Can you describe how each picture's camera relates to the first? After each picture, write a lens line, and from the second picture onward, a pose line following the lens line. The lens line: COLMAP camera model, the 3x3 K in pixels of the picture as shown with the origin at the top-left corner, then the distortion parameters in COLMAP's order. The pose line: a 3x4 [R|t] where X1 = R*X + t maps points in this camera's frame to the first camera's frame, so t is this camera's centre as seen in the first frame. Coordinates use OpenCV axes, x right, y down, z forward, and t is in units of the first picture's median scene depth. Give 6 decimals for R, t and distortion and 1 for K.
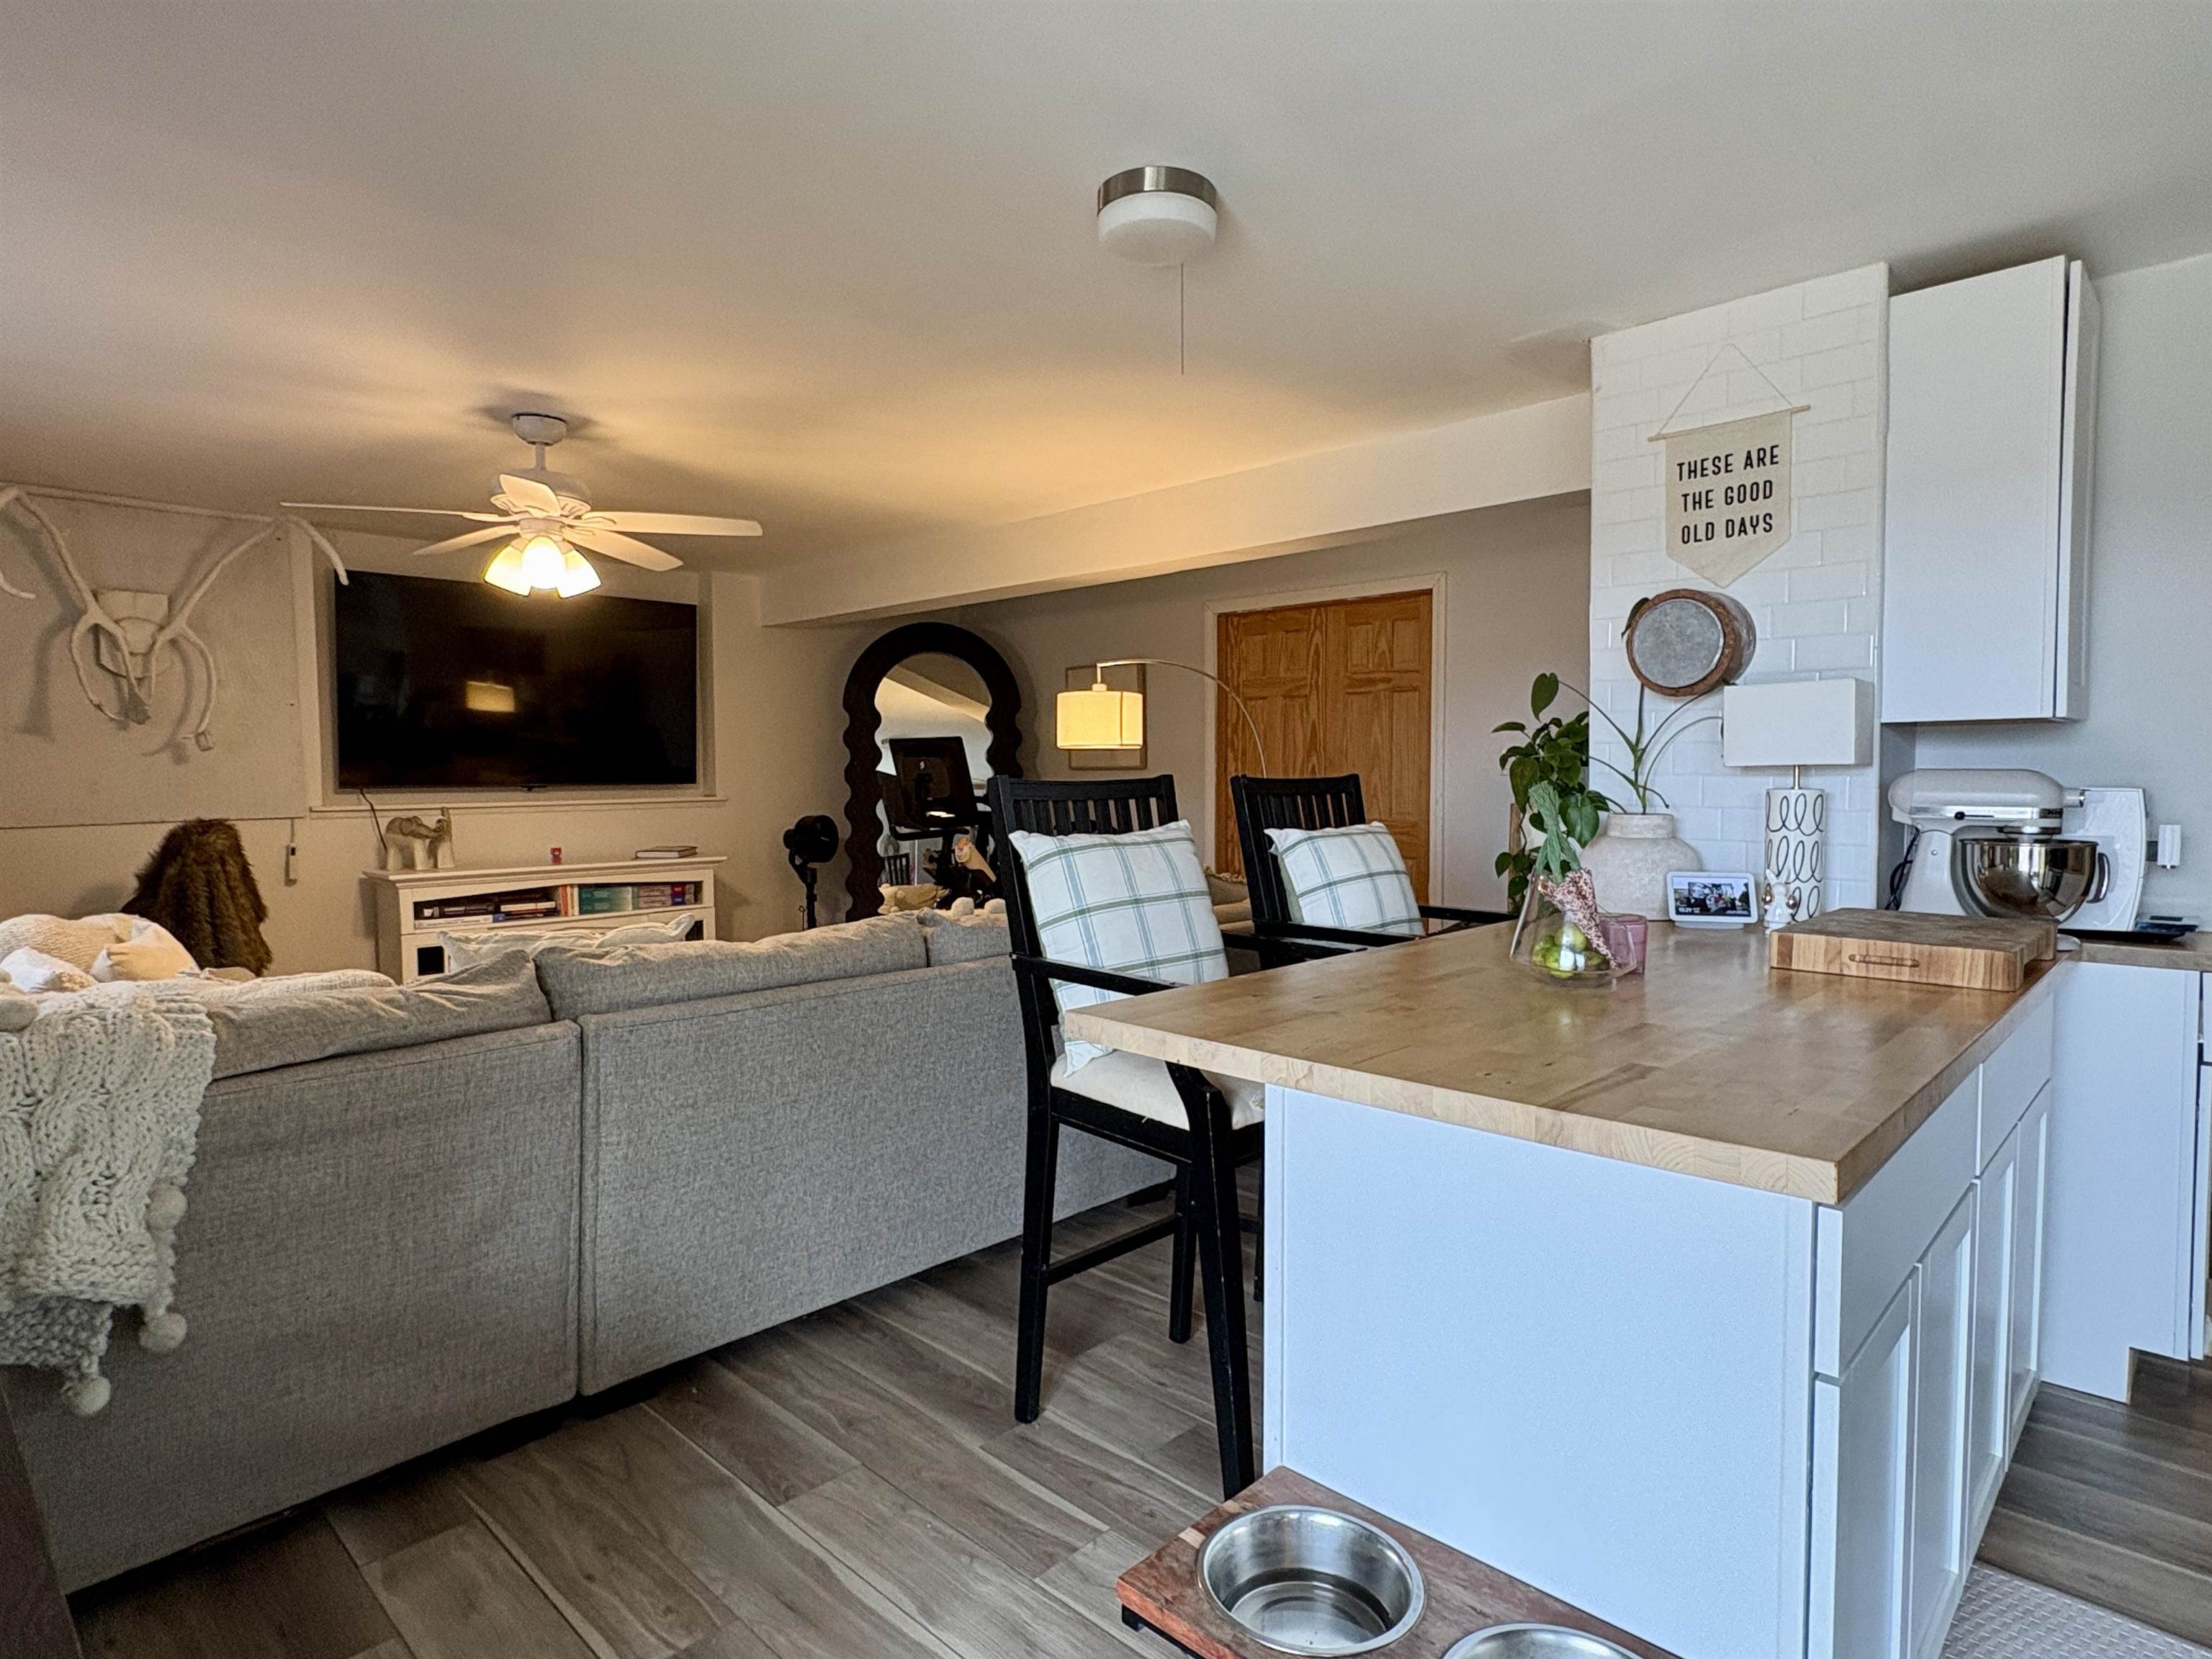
lens RADIAL K [[1199.5, 0, 1105.0], [0, 1199.5, 828.9], [0, 0, 1]] dist [-0.000630, 0.000308]
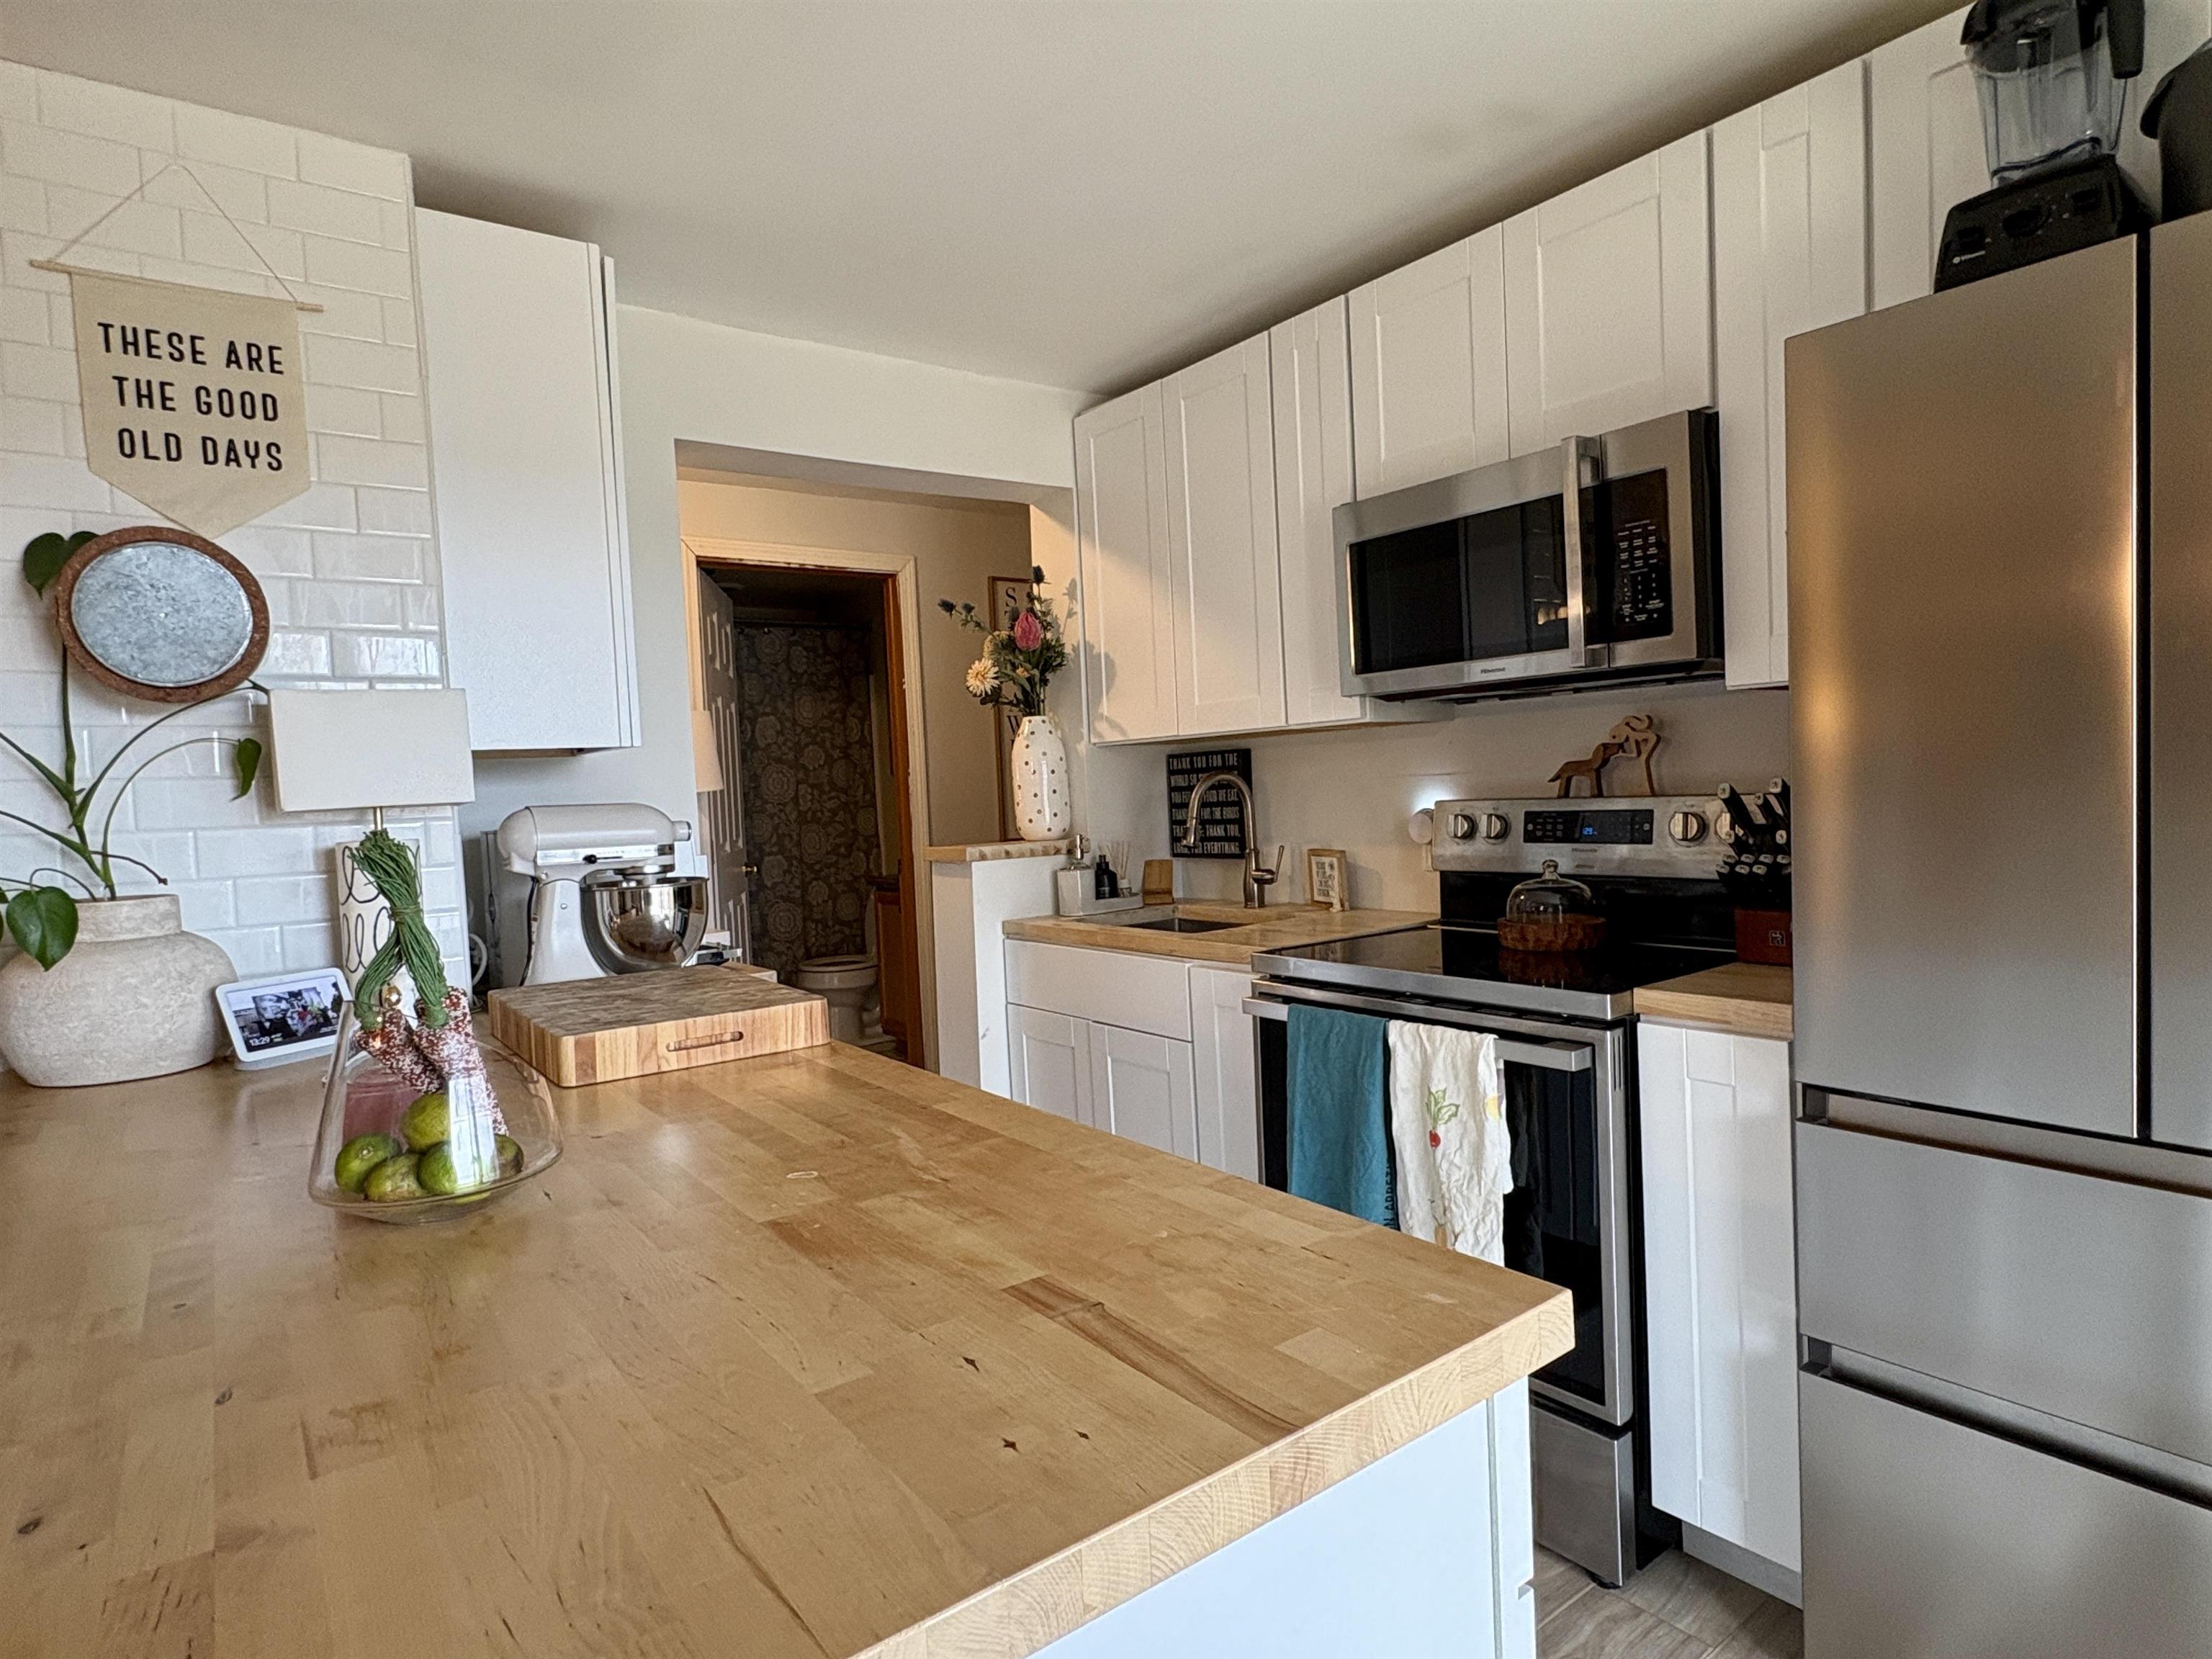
lens RADIAL K [[1199.5, 0, 1103.4], [0, 1199.5, 833.8], [0, 0, 1]] dist [-0.000630, 0.000308]
pose [[0.160302, -0.041092, 0.986212, -0.057404], [0.090872, 0.995504, 0.026709, -0.016878], [-0.982876, 0.085338, 0.163316, 0.458529]]
